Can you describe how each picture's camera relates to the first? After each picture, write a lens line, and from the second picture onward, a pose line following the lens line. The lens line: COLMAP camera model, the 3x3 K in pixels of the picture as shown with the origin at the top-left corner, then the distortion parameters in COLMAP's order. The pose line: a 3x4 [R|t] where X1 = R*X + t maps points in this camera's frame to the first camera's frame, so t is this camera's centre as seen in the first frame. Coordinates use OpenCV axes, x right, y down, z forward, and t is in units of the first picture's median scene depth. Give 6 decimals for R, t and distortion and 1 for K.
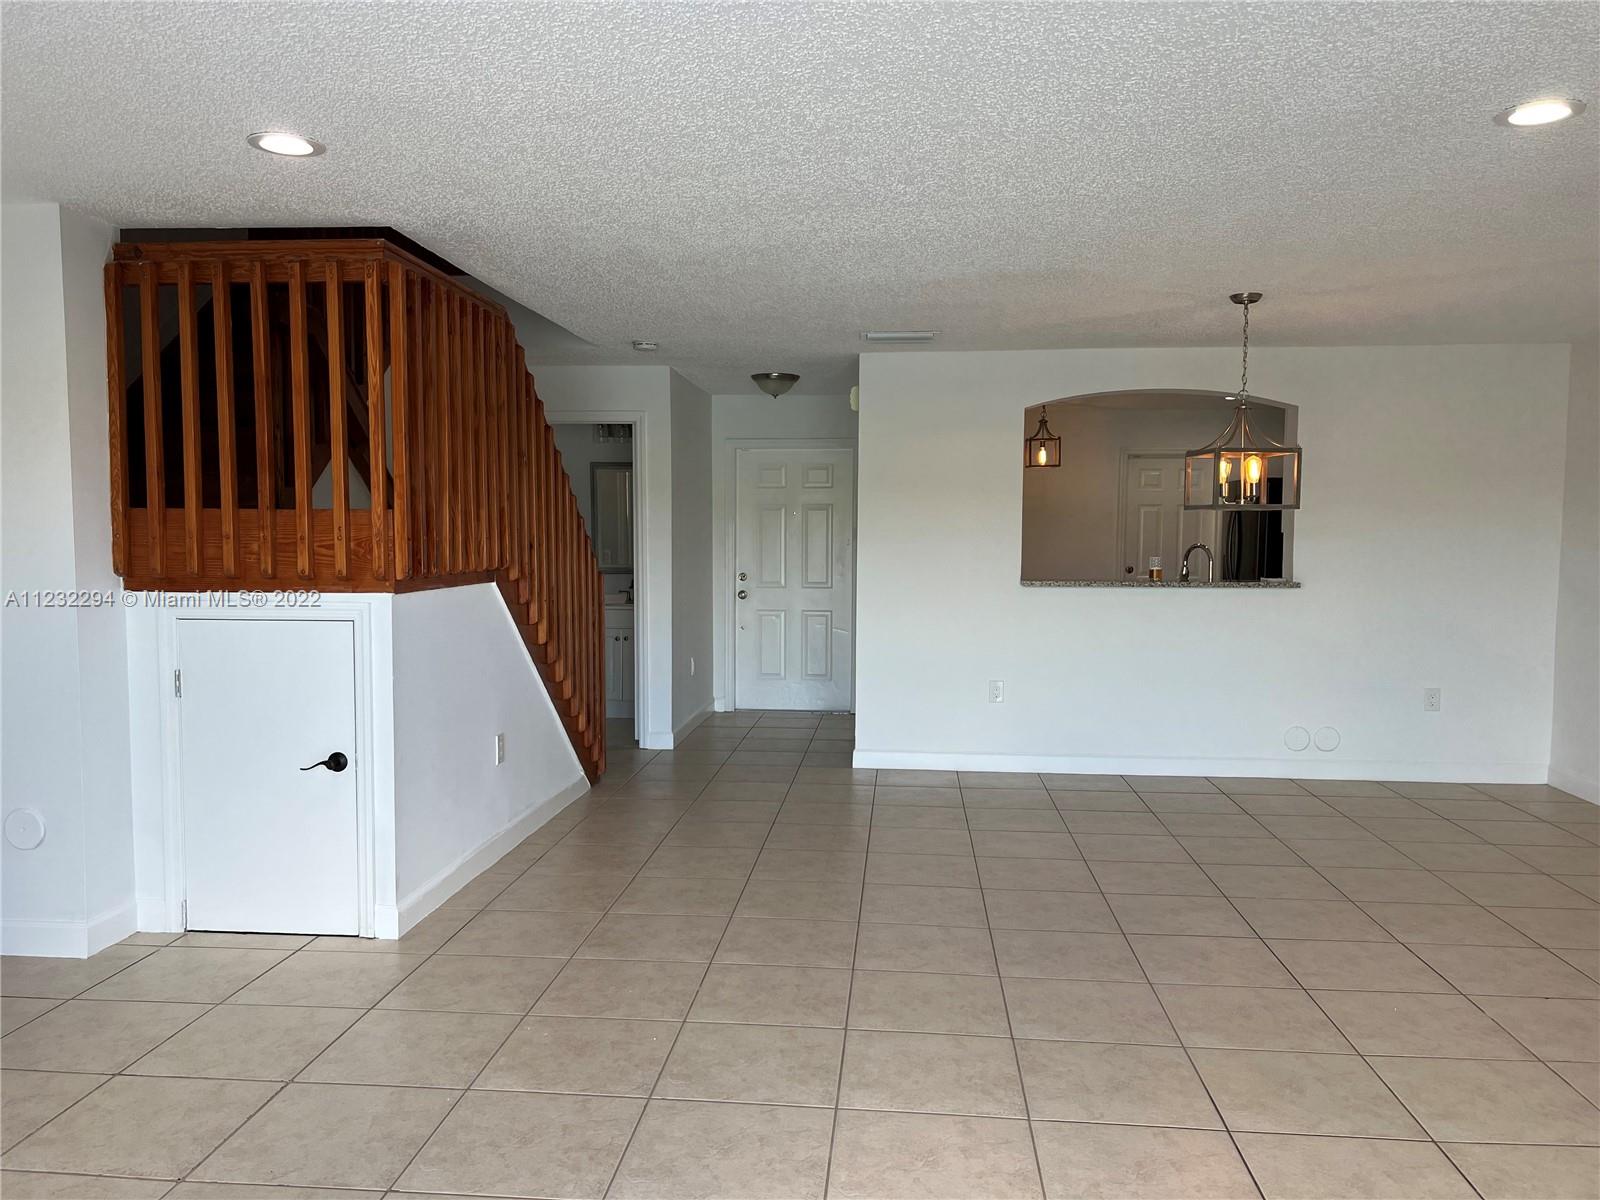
lens RADIAL K [[1204.0, 0, 798.0], [0, 1204.0, 606.7], [0, 0, 1]] dist [0.054115, -0.062511]
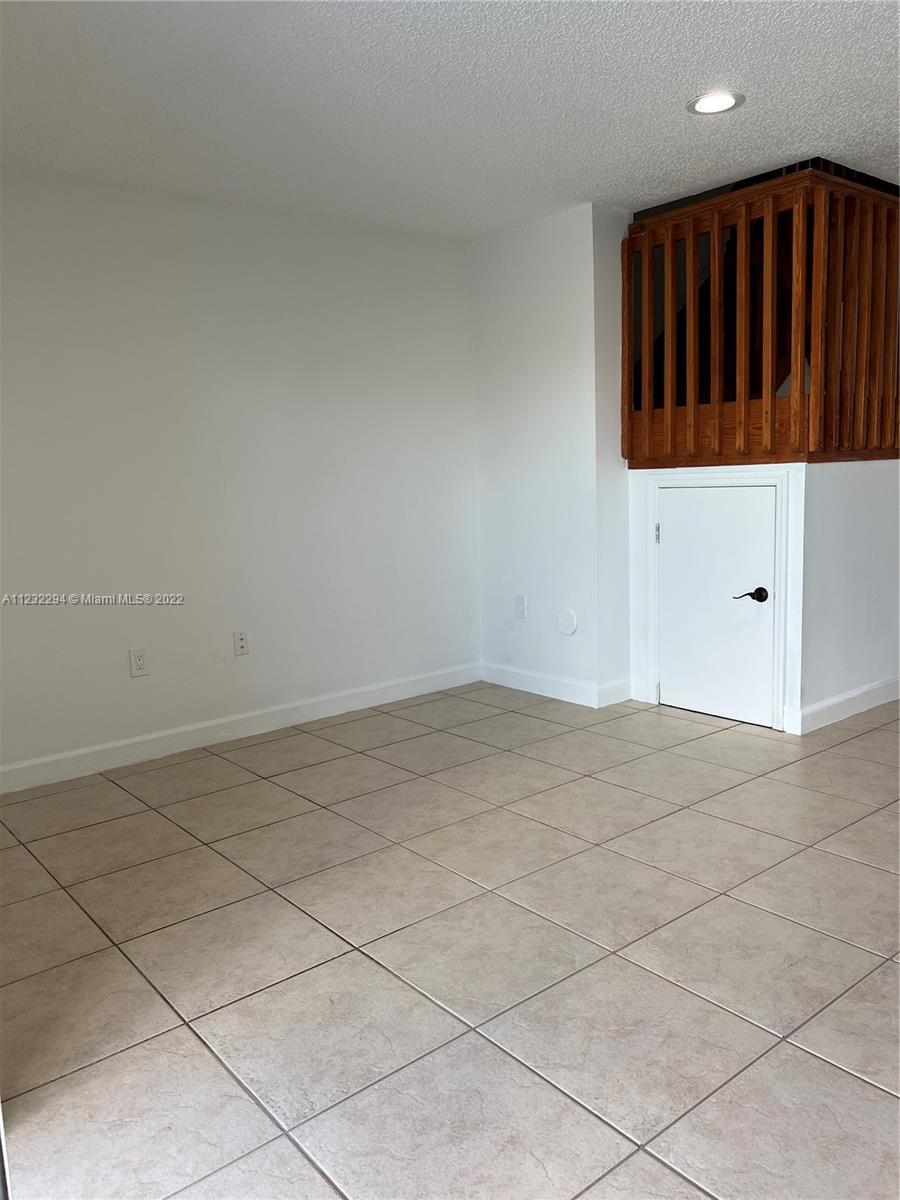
lens RADIAL K [[903.0, 0, 429.7], [0, 903.0, 595.3], [0, 0, 1]] dist [0.054115, -0.062511]
pose [[0.694650, 0.071100, -0.715825, 0.077295], [-0.005561, 0.995604, 0.093494, 0.039150], [0.719326, -0.060965, 0.691992, 0.061667]]
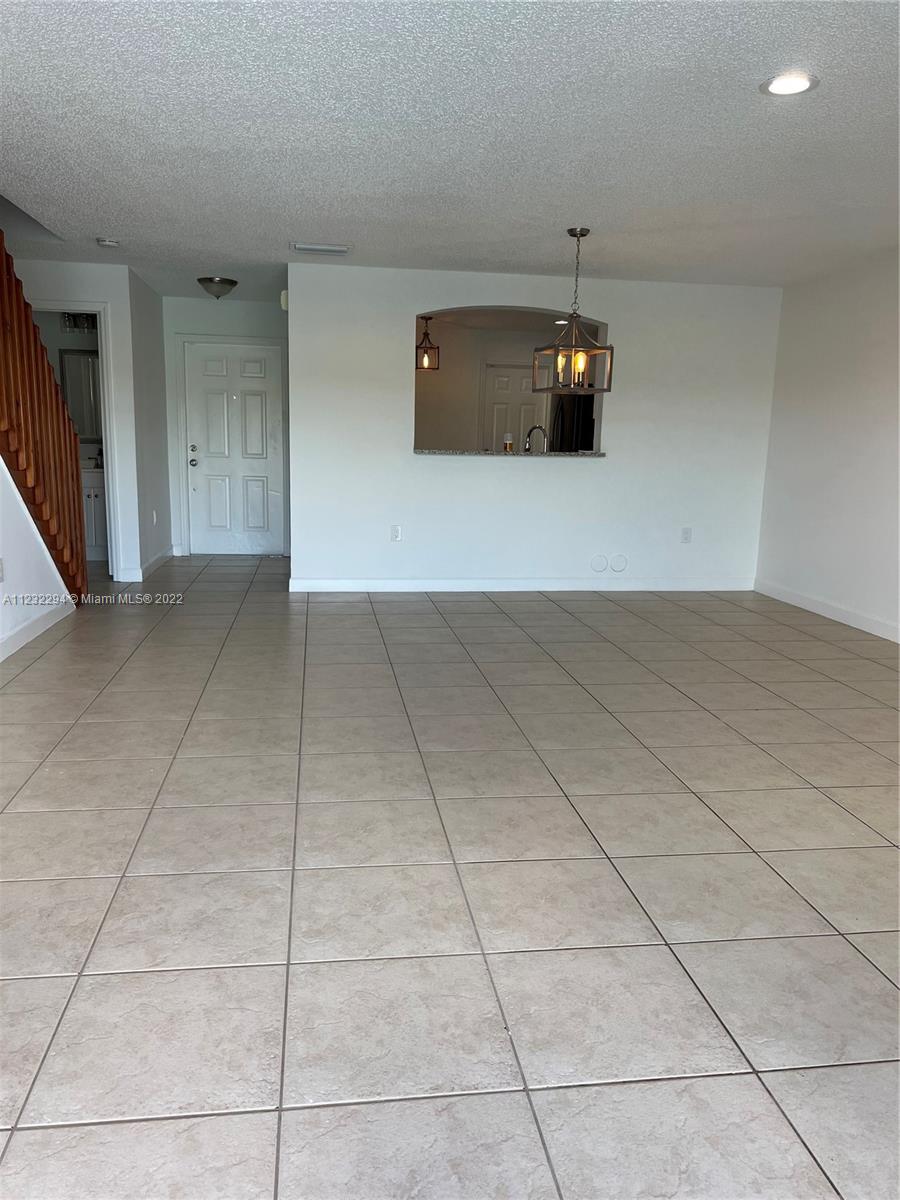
lens RADIAL K [[903.0, 0, 451.0], [0, 903.0, 597.8], [0, 0, 1]] dist [0.054115, -0.062511]
pose [[0.972302, -0.022666, 0.232626, -0.022117], [-0.005376, 0.992855, 0.119208, 0.041345], [-0.233666, -0.117157, 0.965233, -0.001086]]
